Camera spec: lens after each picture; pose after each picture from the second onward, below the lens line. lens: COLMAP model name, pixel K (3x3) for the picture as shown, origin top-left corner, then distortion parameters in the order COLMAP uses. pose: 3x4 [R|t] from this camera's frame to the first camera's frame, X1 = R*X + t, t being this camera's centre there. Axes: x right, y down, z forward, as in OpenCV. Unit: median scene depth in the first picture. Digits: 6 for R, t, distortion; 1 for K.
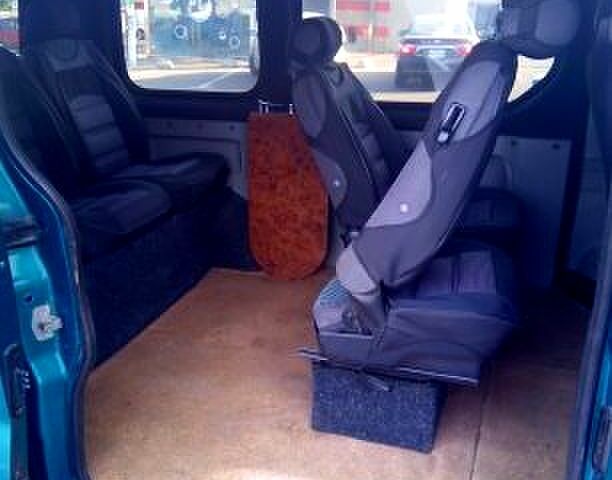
lens RADIAL K [[703.7, 0, 306.0], [0, 703.7, 240.0], [0, 0, 1]] dist [0.218464, -0.597124]
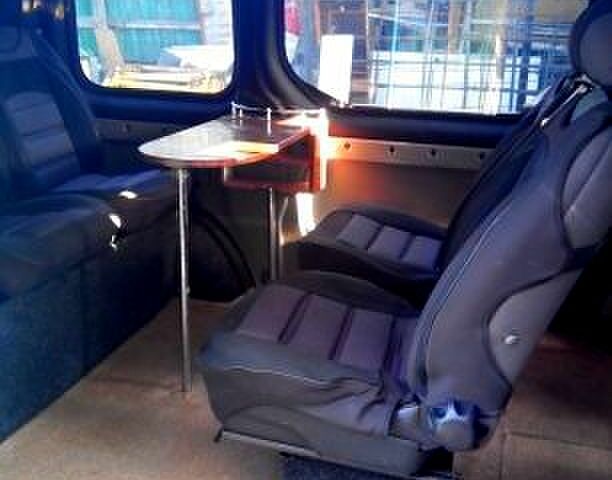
lens RADIAL K [[703.7, 0, 306.0], [0, 703.7, 240.0], [0, 0, 1]] dist [0.218464, -0.597124]
pose [[0.999717, 0.020466, 0.012156, 0.014362], [-0.020355, 0.999751, -0.009194, -0.027816], [-0.012341, 0.008944, 0.999884, 0.157850]]
